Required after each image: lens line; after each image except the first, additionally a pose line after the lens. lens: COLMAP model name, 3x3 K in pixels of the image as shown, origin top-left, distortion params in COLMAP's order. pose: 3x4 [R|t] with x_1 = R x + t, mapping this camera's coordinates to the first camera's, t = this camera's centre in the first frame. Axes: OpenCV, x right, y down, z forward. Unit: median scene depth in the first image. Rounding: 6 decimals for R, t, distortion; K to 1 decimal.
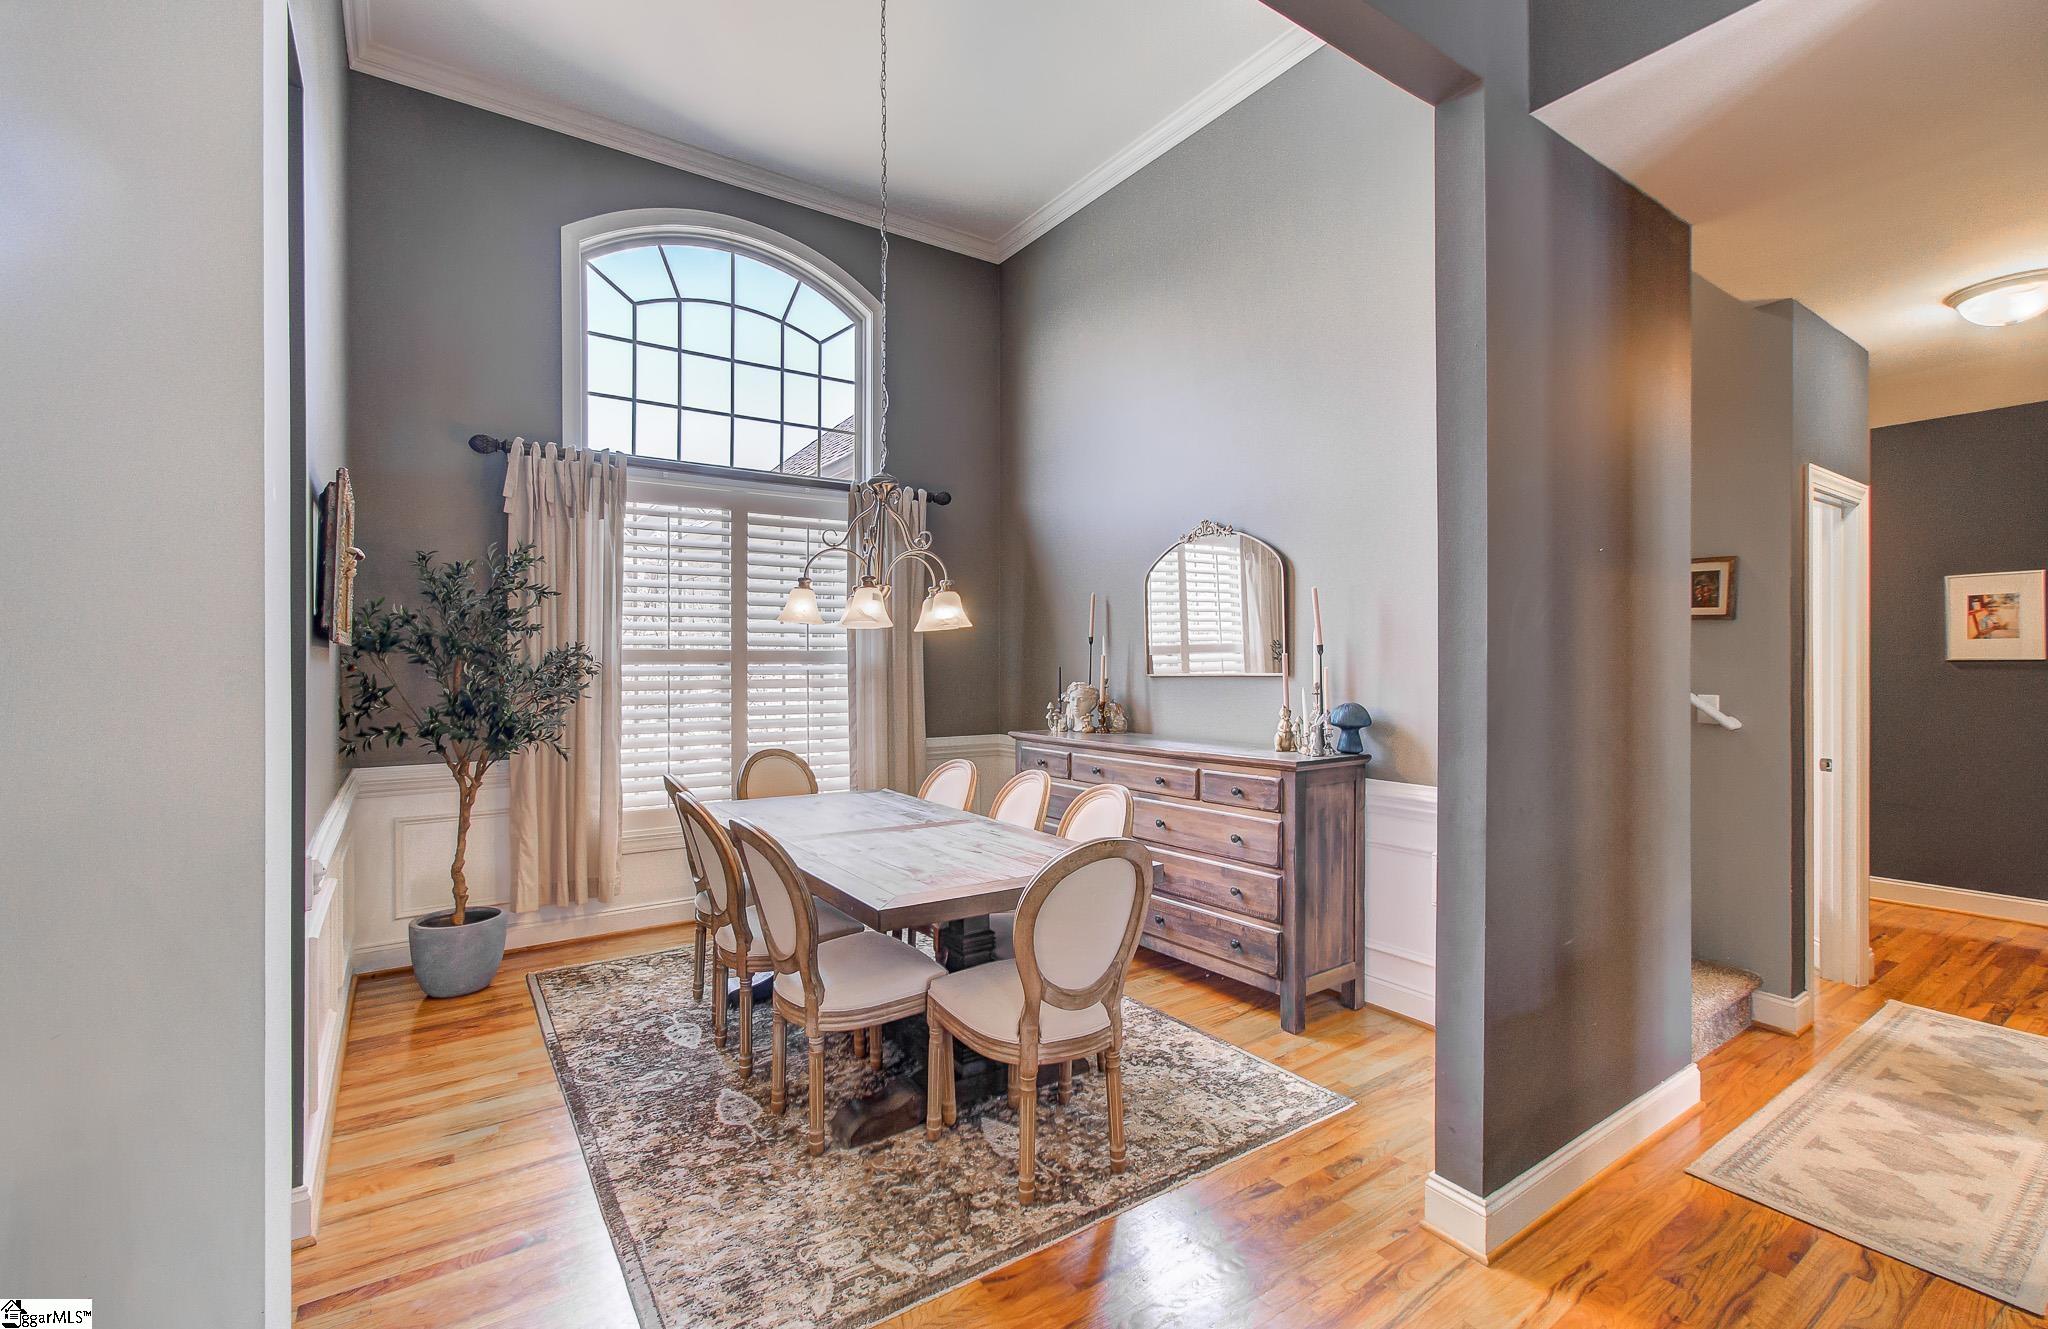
lens RADIAL K [[898.8, 0, 1030.8], [0, 898.8, 665.4], [0, 0, 1]] dist [0.001713, 0.000490]
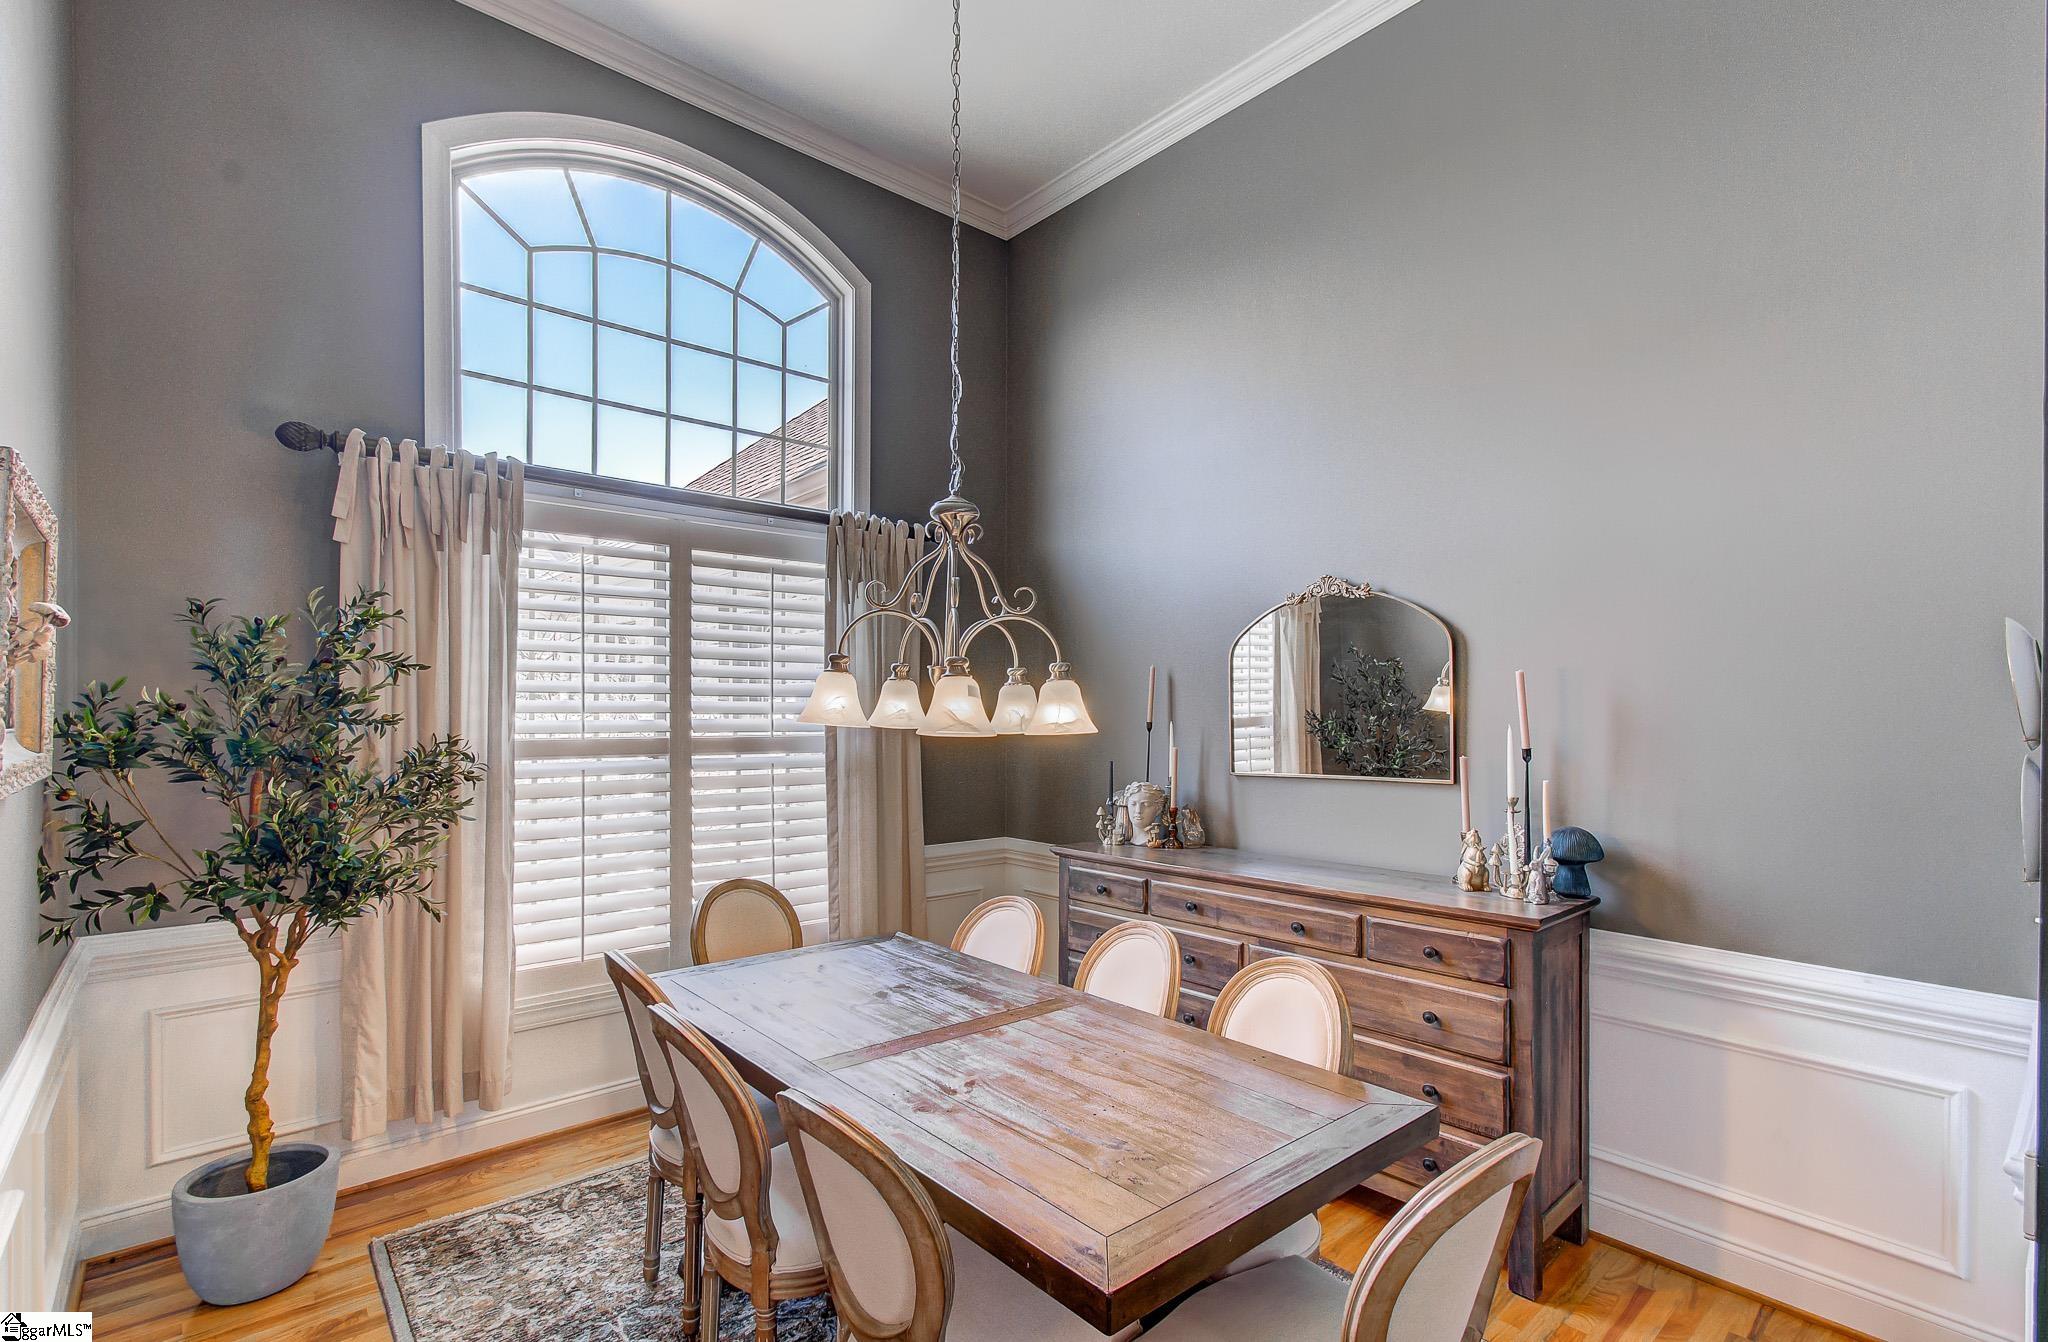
lens RADIAL K [[935.0, 0, 1019.8], [0, 935.0, 717.1], [0, 0, 1]] dist [0.009029, -0.001858]
pose [[0.993262, 0.003005, 0.115852, -0.157362], [-0.003318, 0.999991, 0.002509, -0.042002], [-0.115843, -0.002876, 0.993263, 0.244118]]
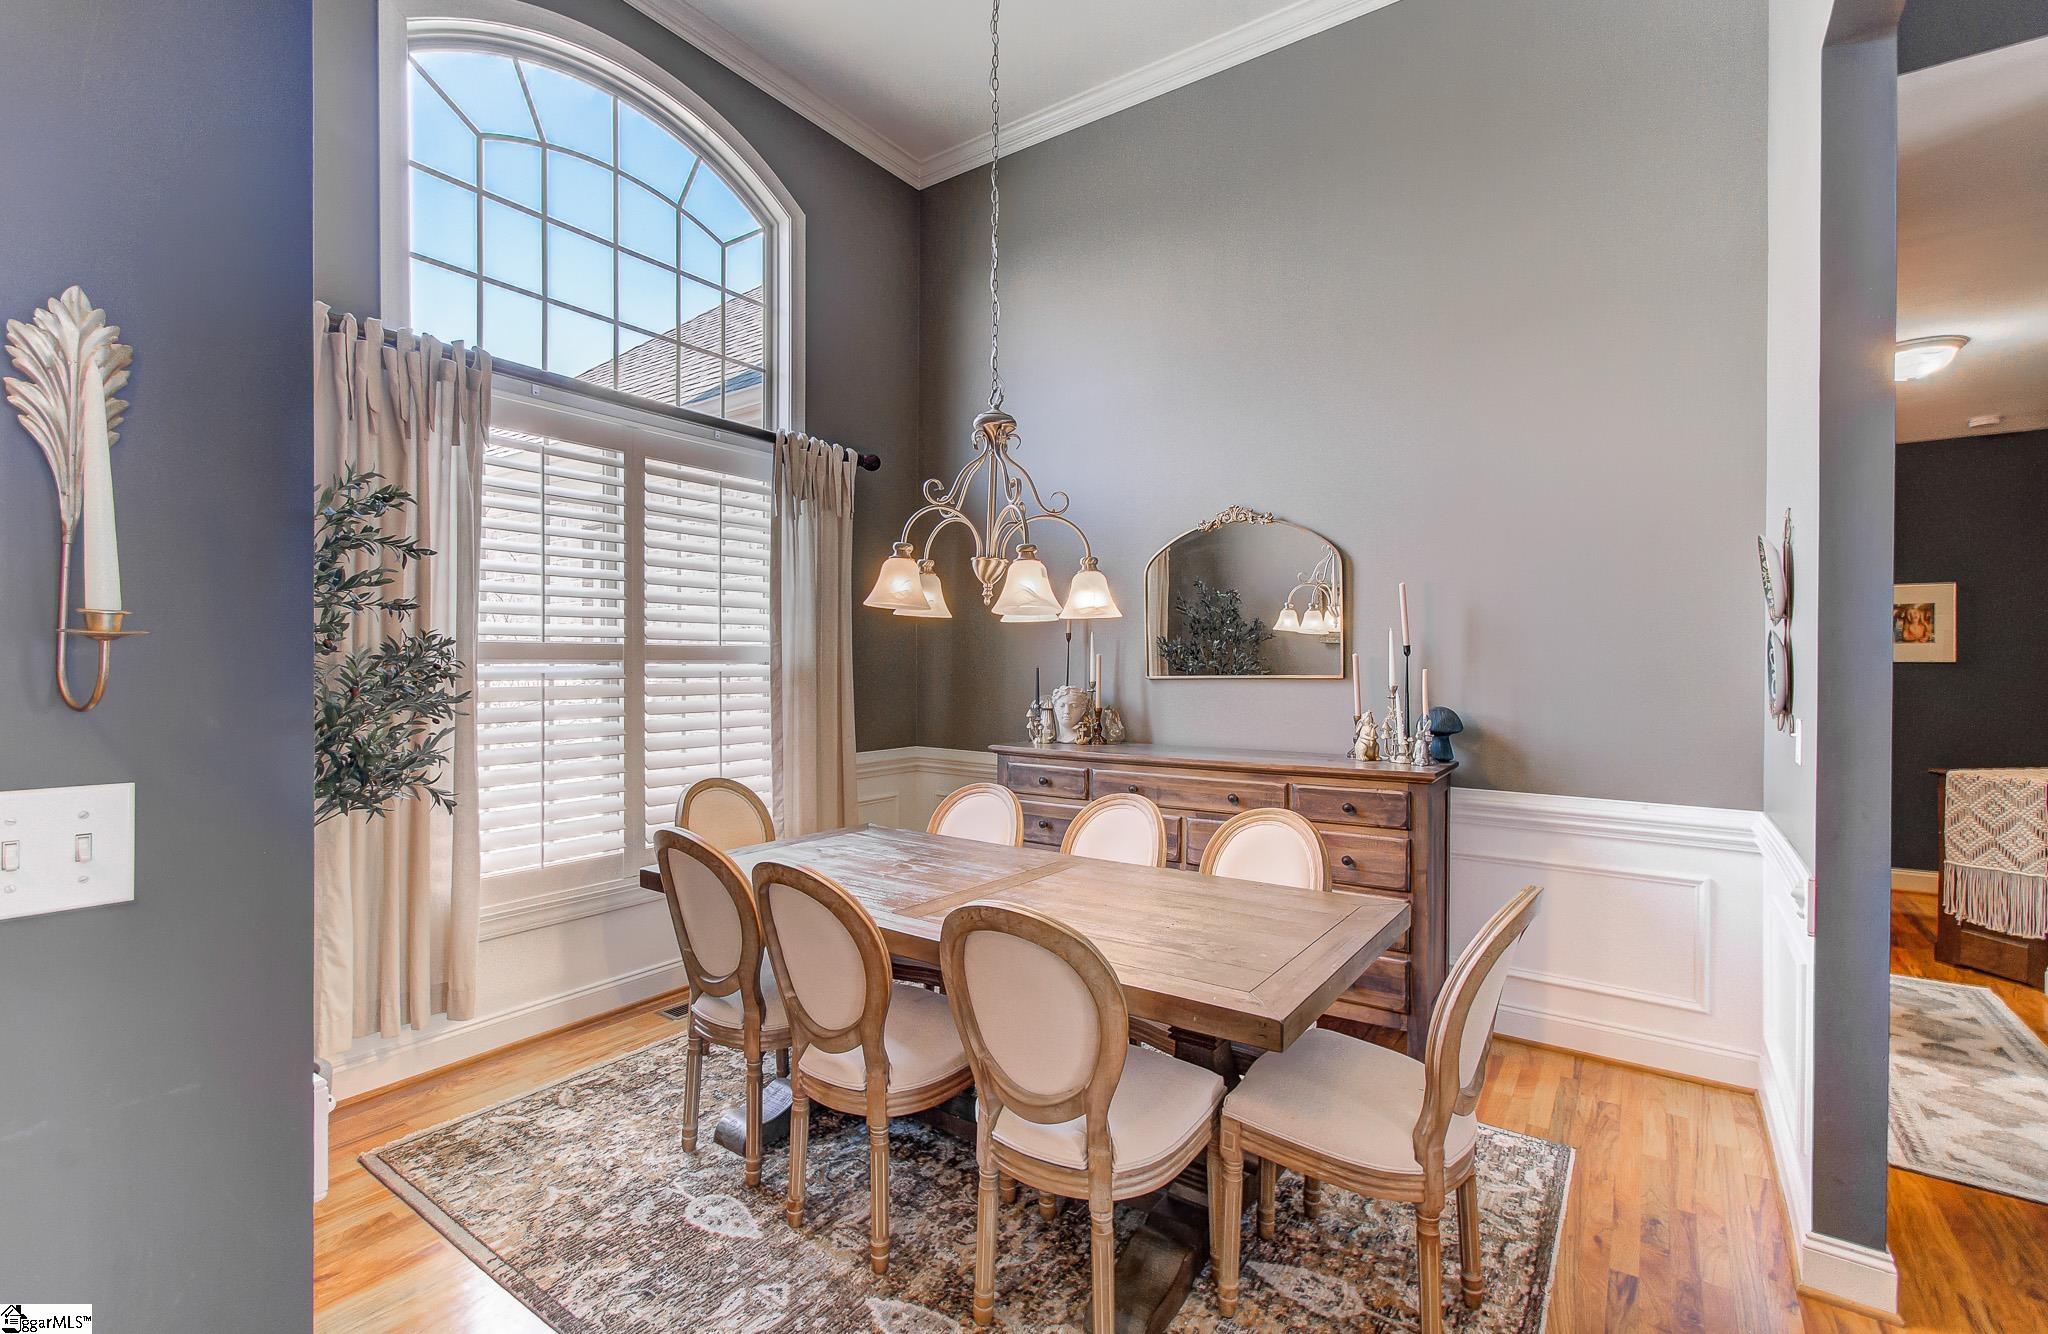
lens RADIAL K [[898.8, 0, 1019.0], [0, 898.8, 671.6], [0, 0, 1]] dist [0.001713, 0.000490]
pose [[0.936134, 0.000325, 0.351644, -0.327202], [-0.002009, 0.999988, 0.004425, 0.001041], [-0.351638, -0.004849, 0.936123, 0.234850]]
